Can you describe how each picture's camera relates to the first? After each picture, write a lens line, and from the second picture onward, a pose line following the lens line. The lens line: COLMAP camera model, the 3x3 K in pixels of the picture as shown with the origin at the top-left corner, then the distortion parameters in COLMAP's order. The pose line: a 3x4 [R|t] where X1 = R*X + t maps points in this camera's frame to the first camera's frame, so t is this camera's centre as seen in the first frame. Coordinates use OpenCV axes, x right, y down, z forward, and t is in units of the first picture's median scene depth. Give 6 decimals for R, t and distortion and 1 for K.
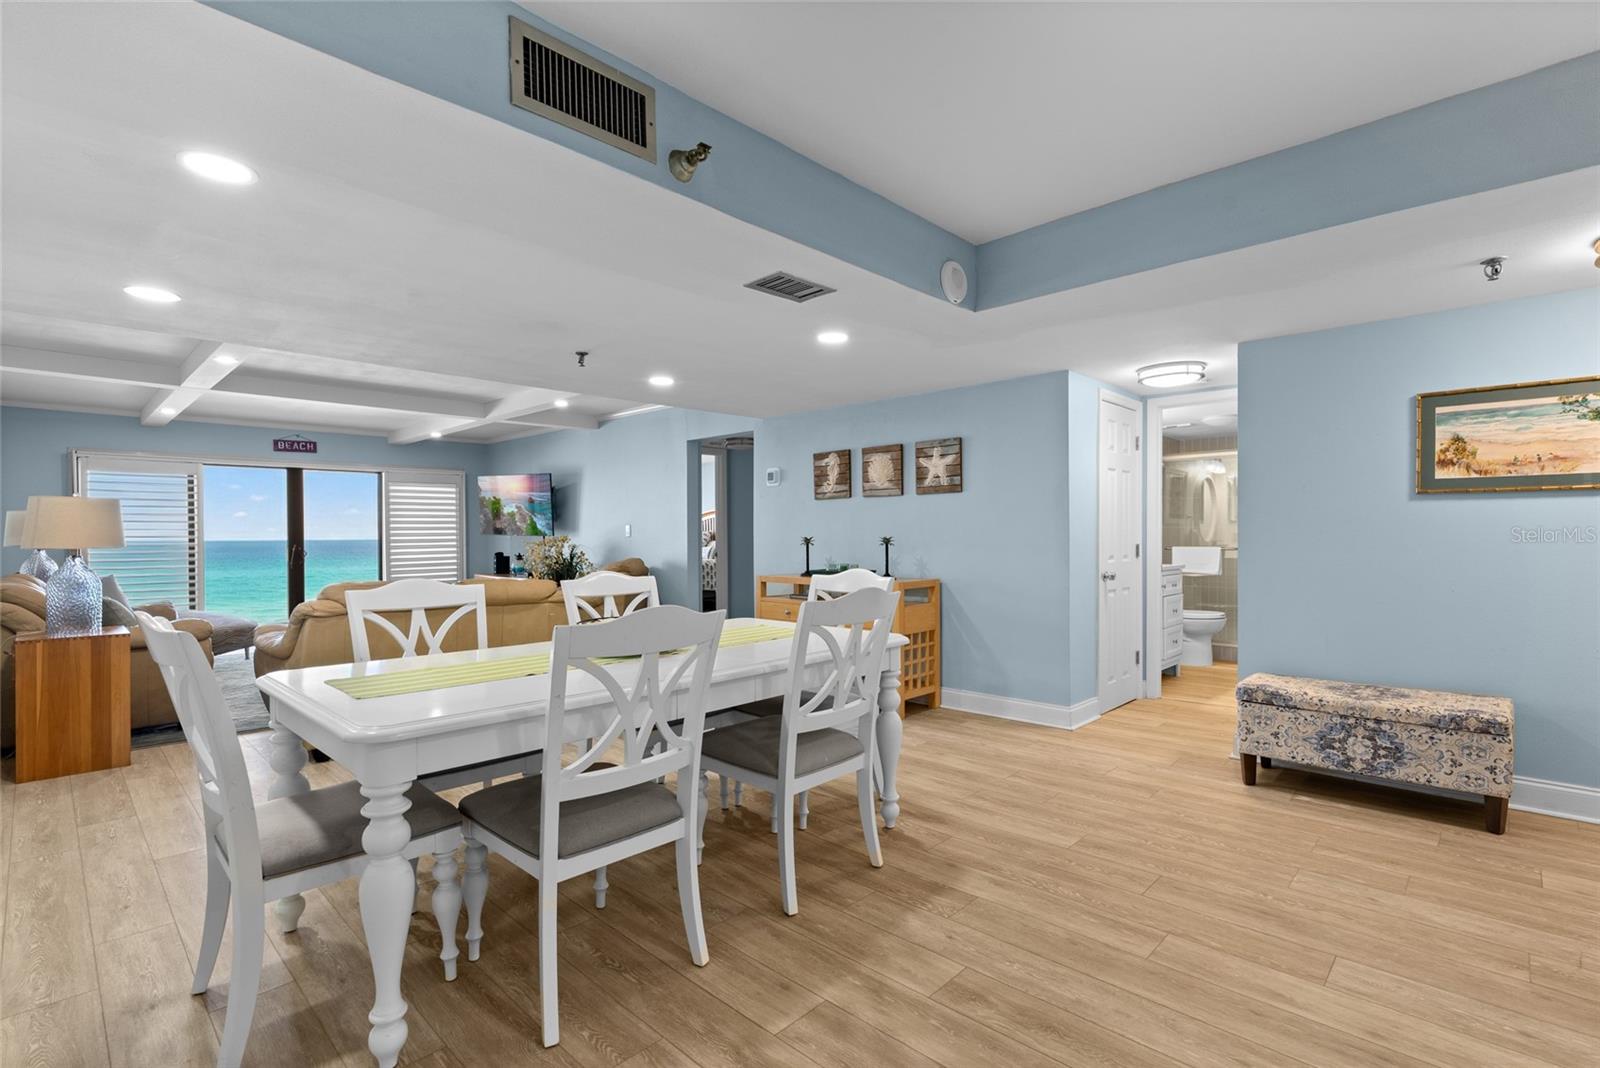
lens RADIAL K [[736.4, 0, 814.6], [0, 736.4, 559.6], [0, 0, 1]] dist [-0.010029, 0.001858]
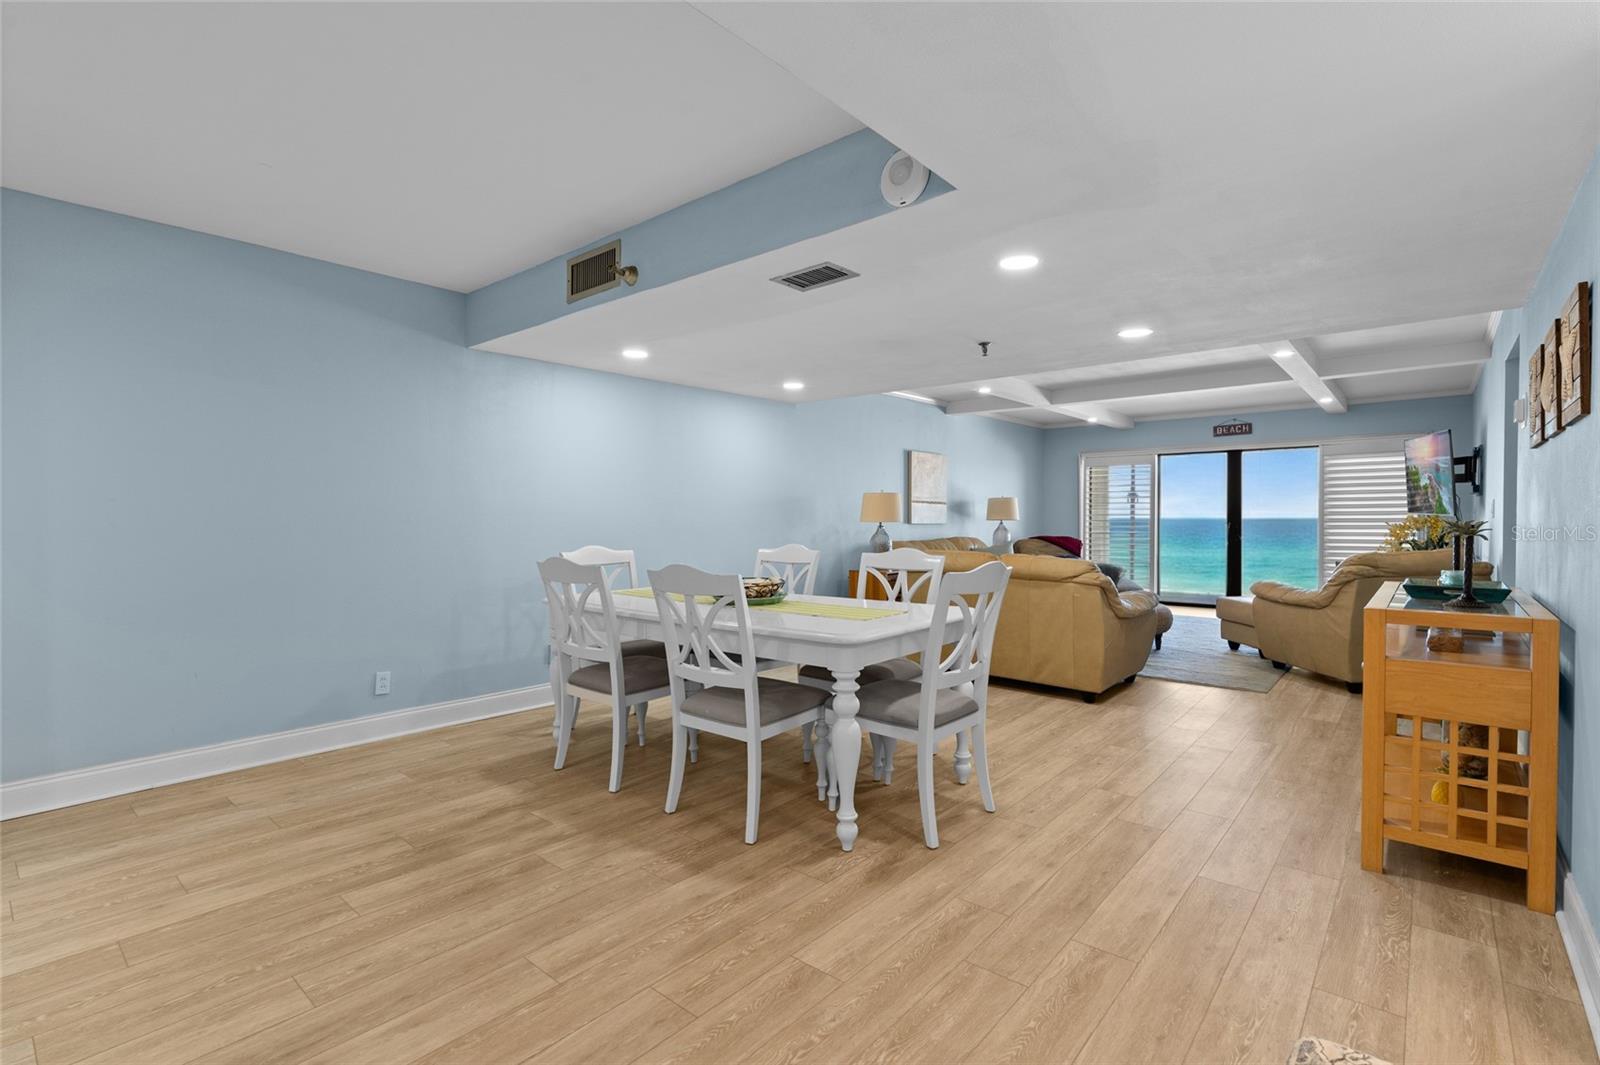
lens RADIAL K [[736.4, 0, 786.7], [0, 736.4, 553.4], [0, 0, 1]] dist [-0.010029, 0.001858]
pose [[0.049095, 0.056889, -0.997173, 0.576893], [-0.033035, 0.997923, 0.055306, -0.023055], [0.998248, 0.030227, 0.050873, 0.524132]]
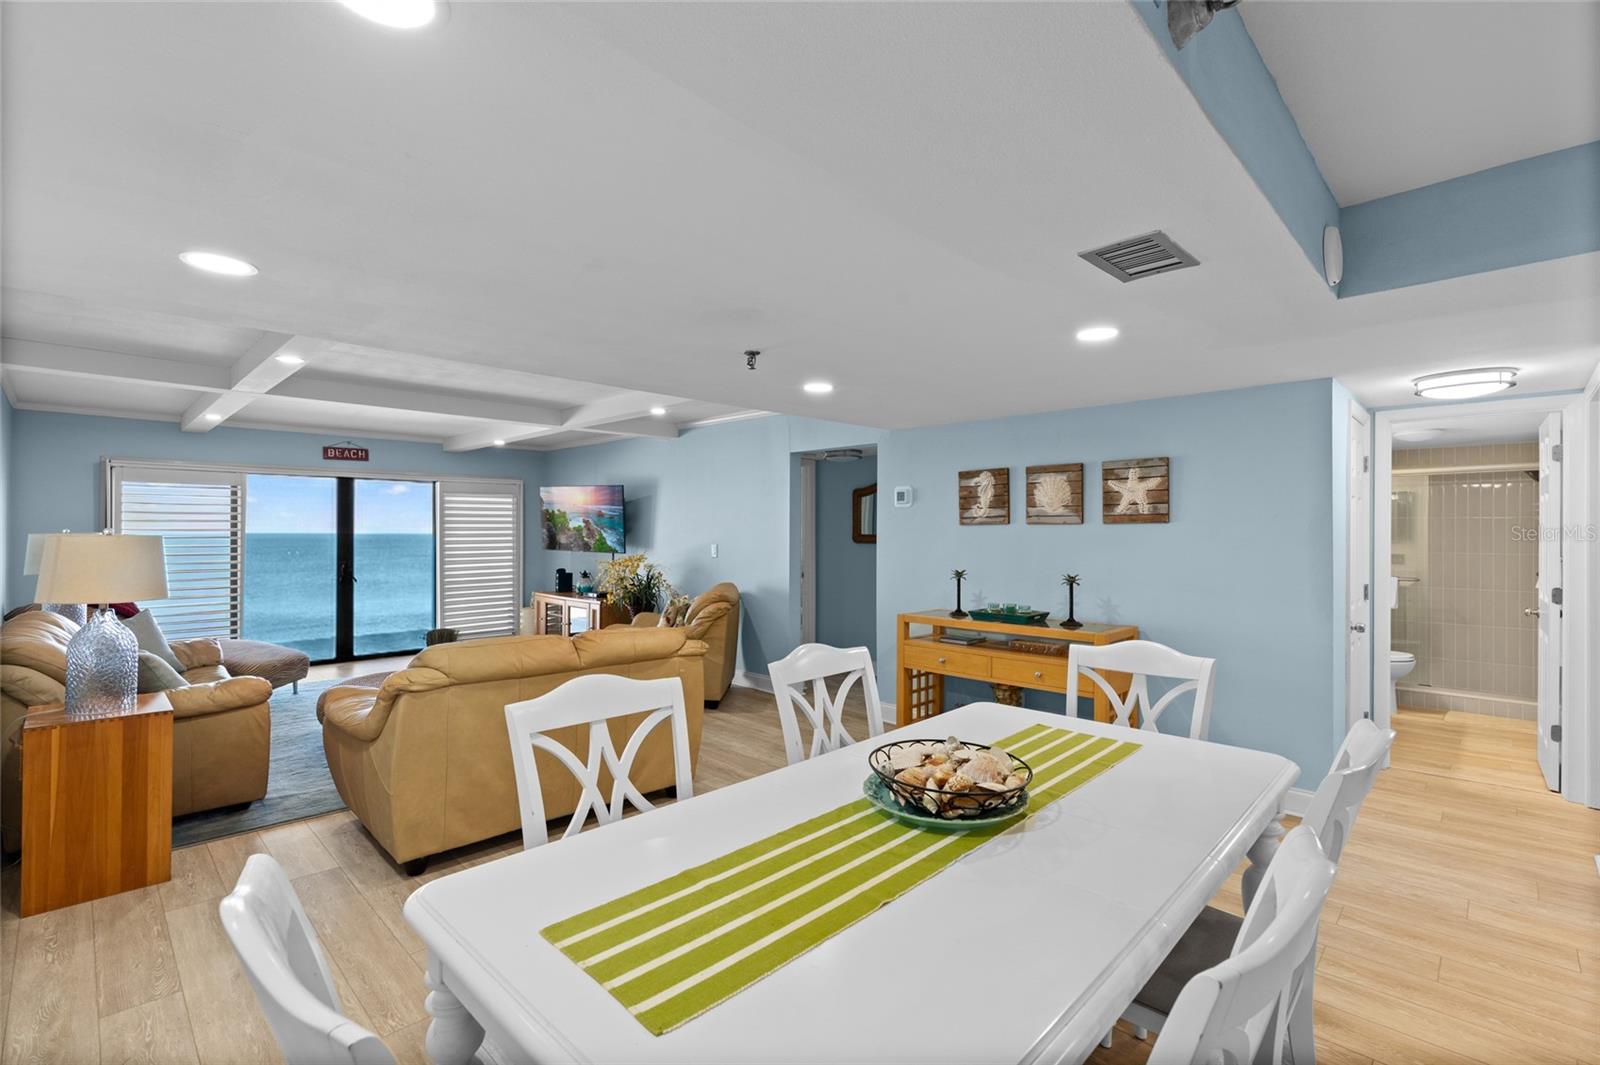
lens RADIAL K [[736.4, 0, 817.6], [0, 736.4, 541.7], [0, 0, 1]] dist [-0.010029, 0.001858]
pose [[0.999800, 0.007594, -0.018500, -0.176041], [-0.008044, 0.999670, -0.024411, -0.047002], [0.018308, 0.024555, 0.999531, 0.170300]]
